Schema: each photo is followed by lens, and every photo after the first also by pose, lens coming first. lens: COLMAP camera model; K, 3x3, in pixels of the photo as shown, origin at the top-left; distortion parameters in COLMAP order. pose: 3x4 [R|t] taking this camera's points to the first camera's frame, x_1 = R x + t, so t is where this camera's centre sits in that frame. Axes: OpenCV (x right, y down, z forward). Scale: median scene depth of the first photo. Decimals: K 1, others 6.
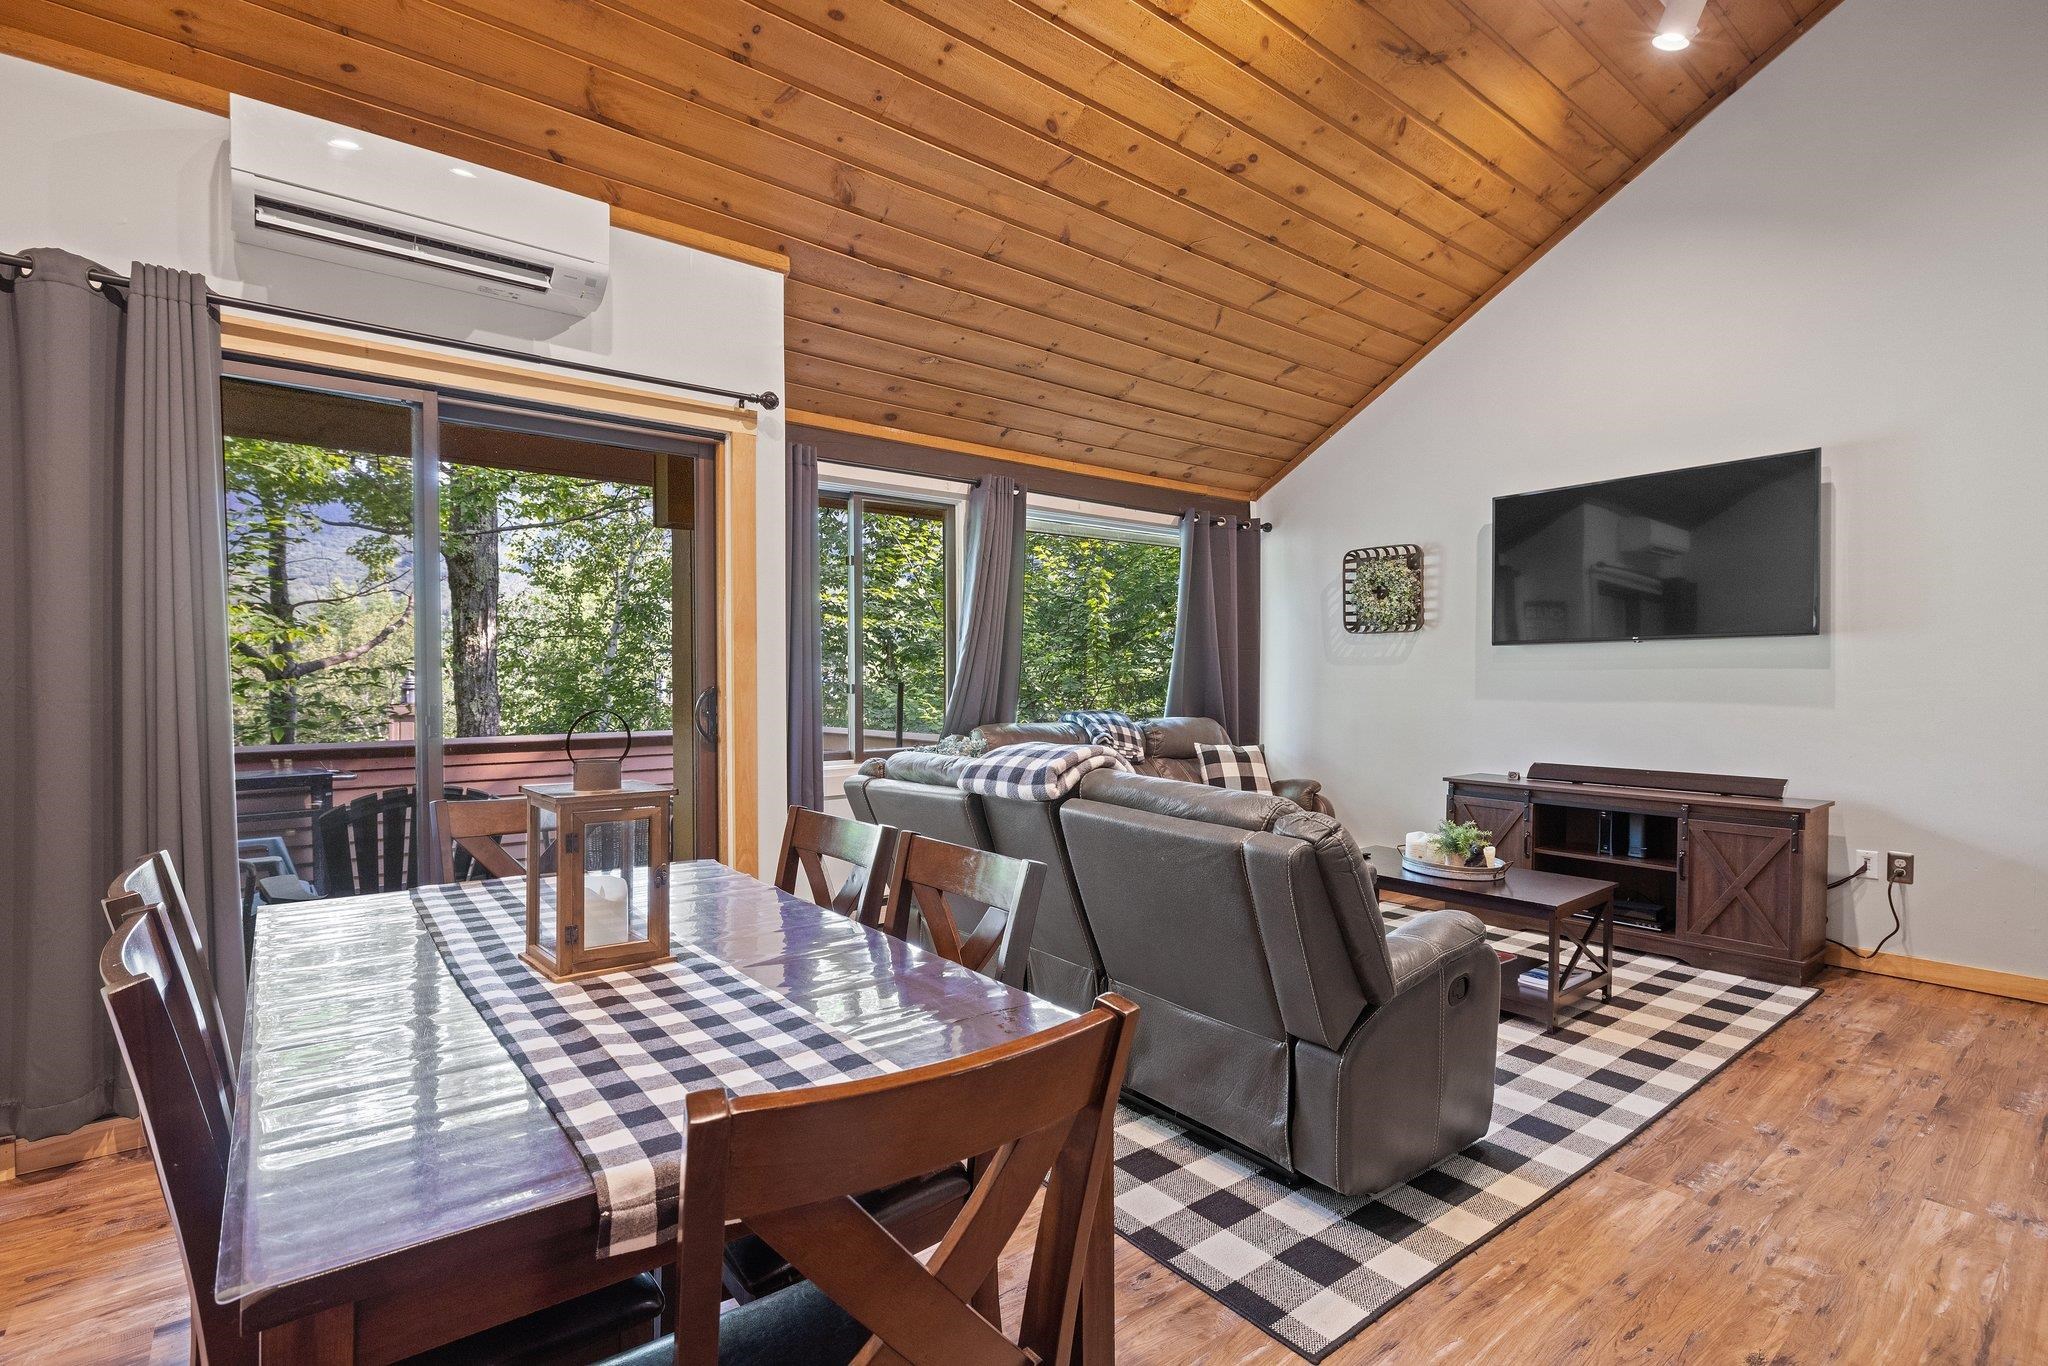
lens RADIAL K [[943.5, 0, 1013.7], [0, 943.5, 695.7], [0, 0, 1]] dist [-0.001463, 0.000582]
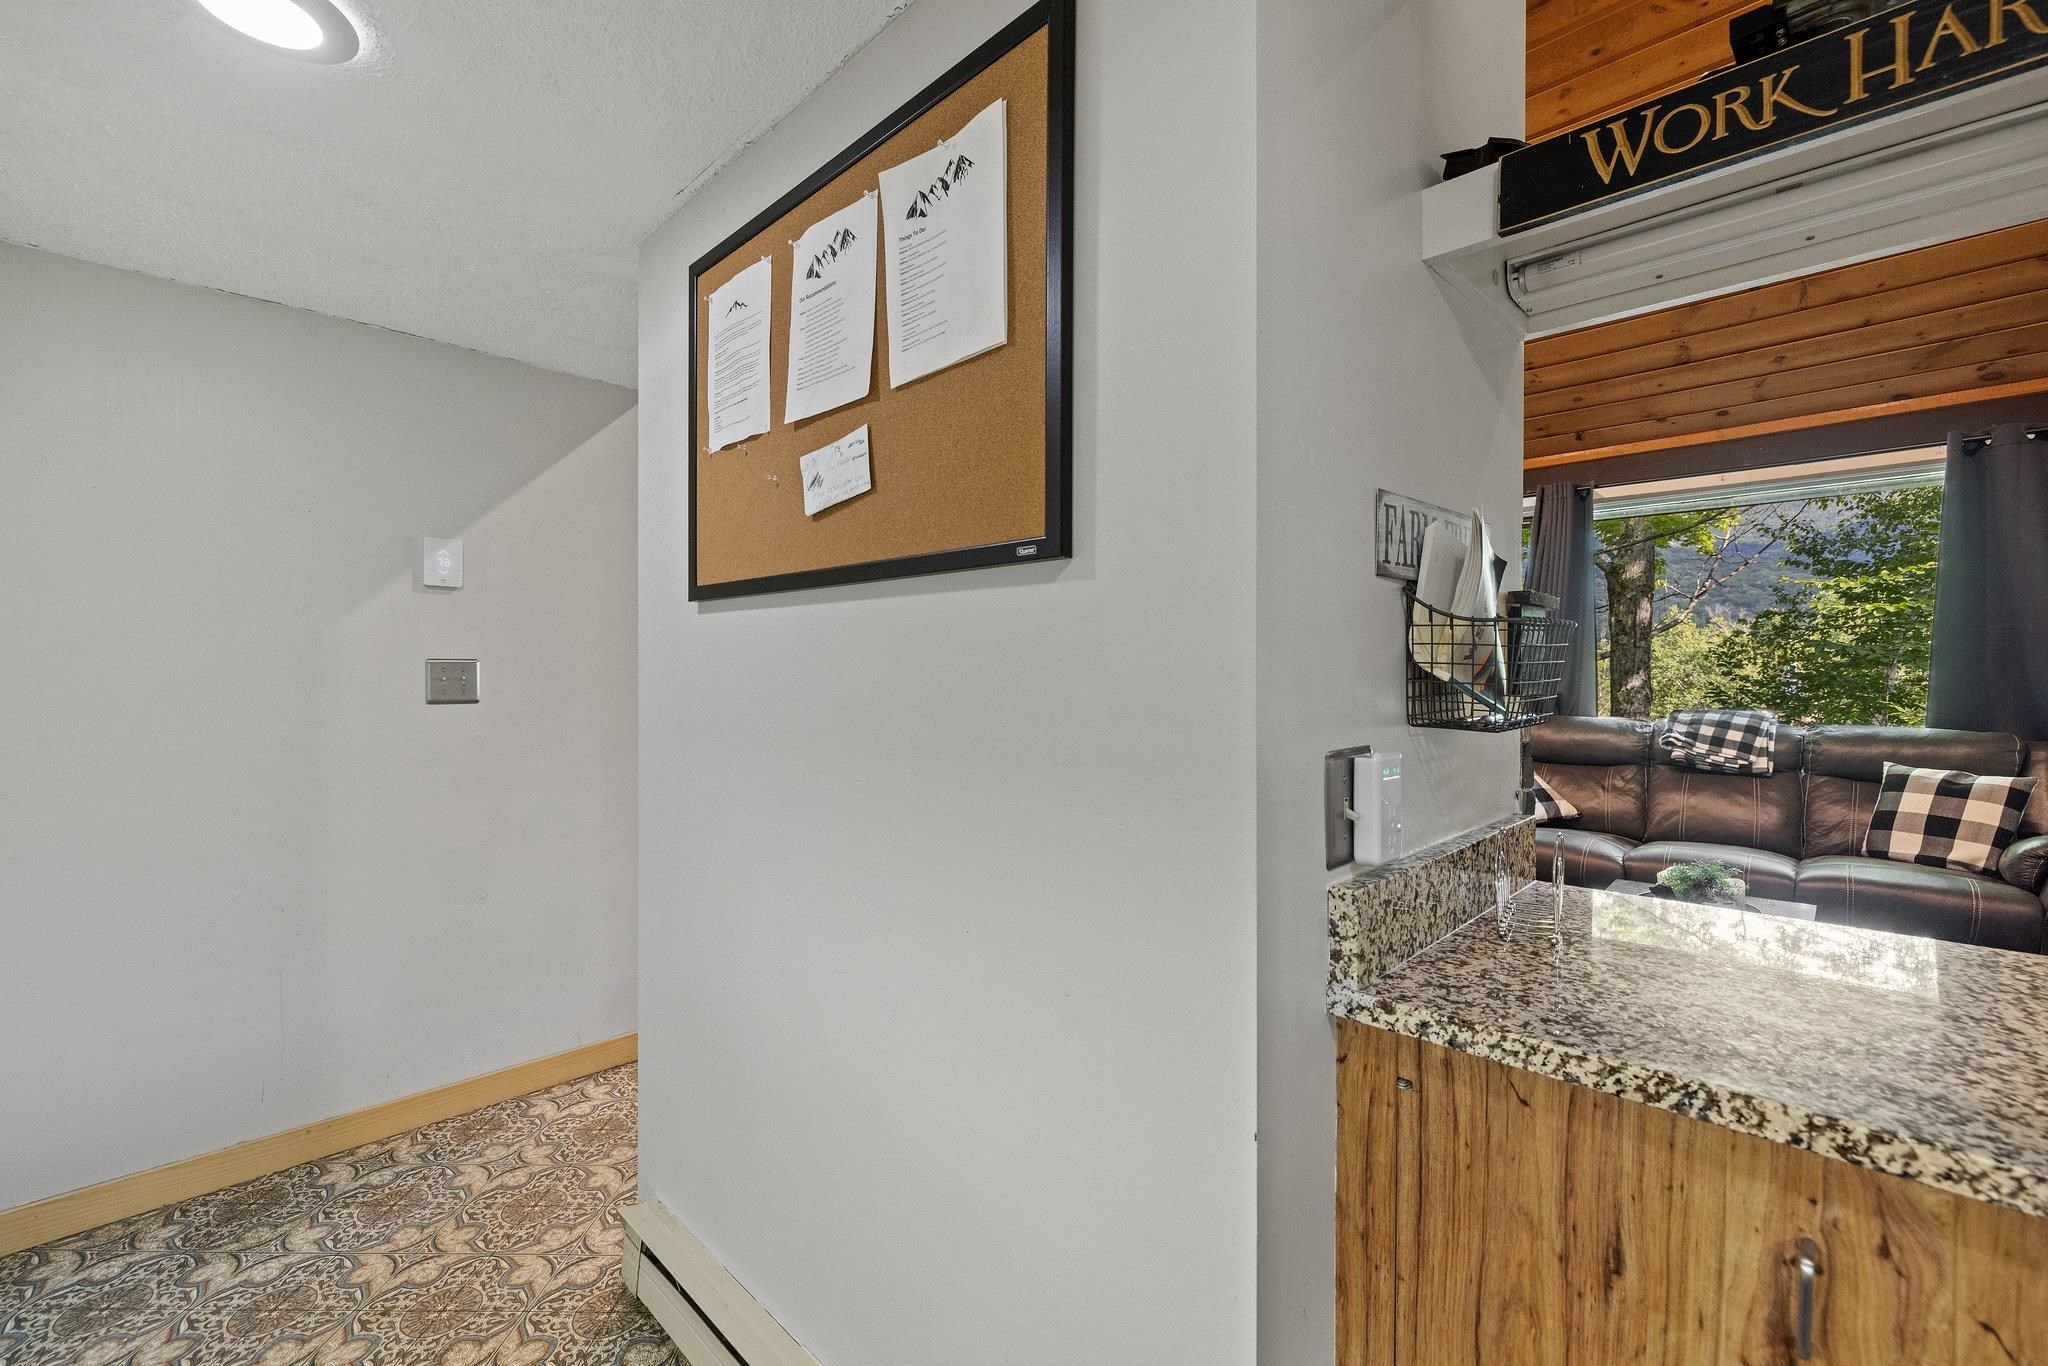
lens RADIAL K [[867.0, 0, 1022.7], [0, 867.0, 681.1], [0, 0, 1]] dist [0.001869, 0.000167]
pose [[0.126008, 0.011606, -0.991961, 0.935906], [-0.019870, 0.999760, 0.009173, -0.006854], [0.991830, 0.018554, 0.126209, 0.300003]]
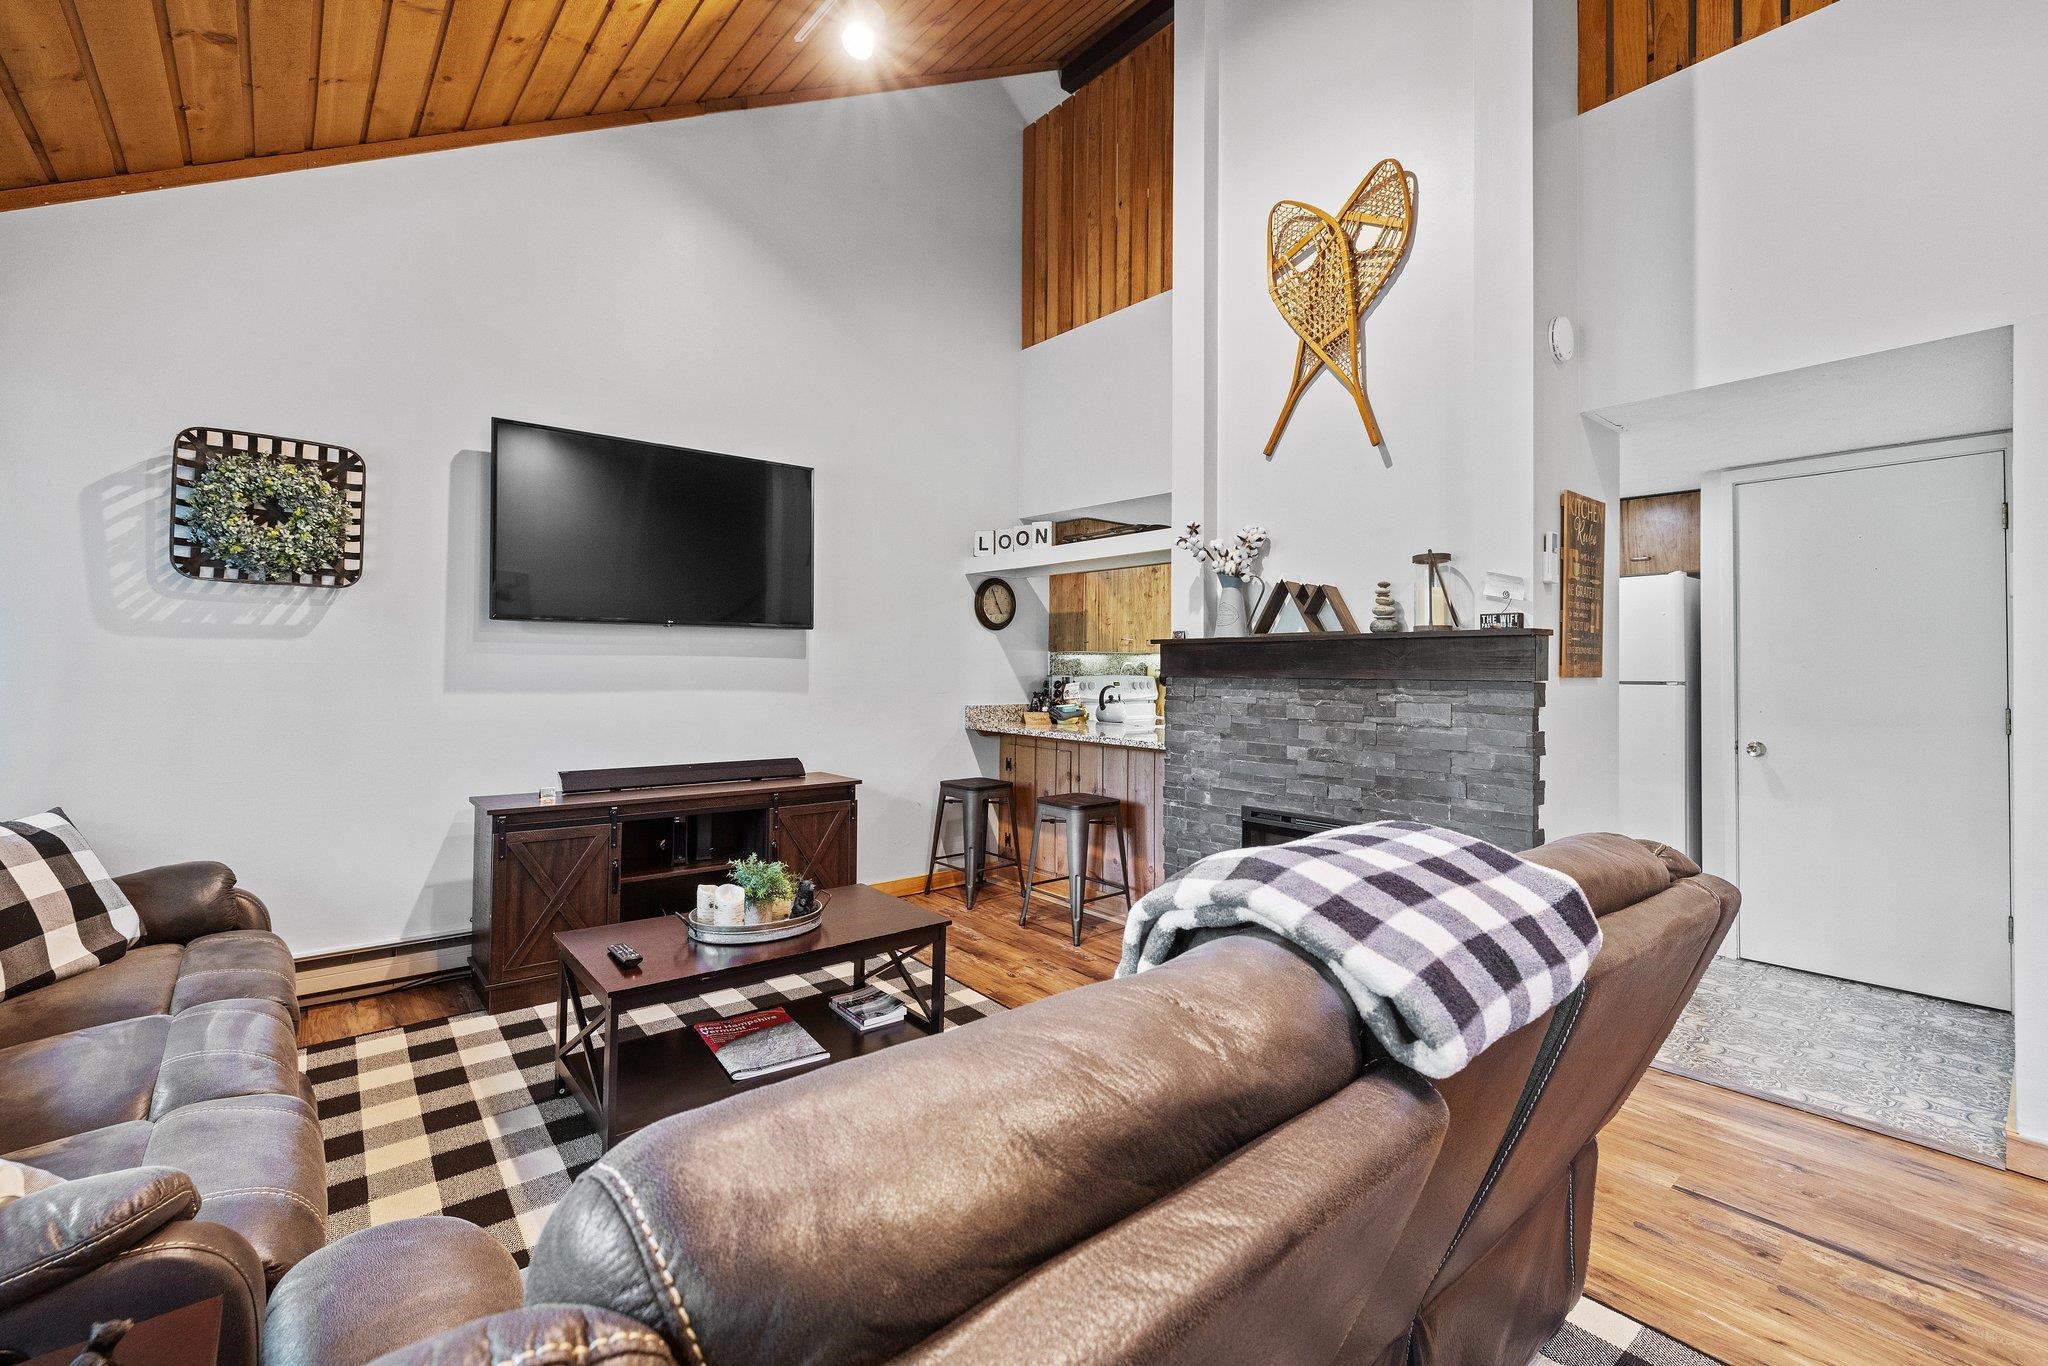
lens RADIAL K [[877.1, 0, 1013.2], [0, 877.1, 655.0], [0, 0, 1]] dist [-0.001318, -0.000082]
pose [[-0.018283, 0.016435, 0.999698, -0.195535], [0.009752, 0.999820, -0.016259, -0.011752], [-0.999785, 0.009452, -0.018440, 0.683785]]
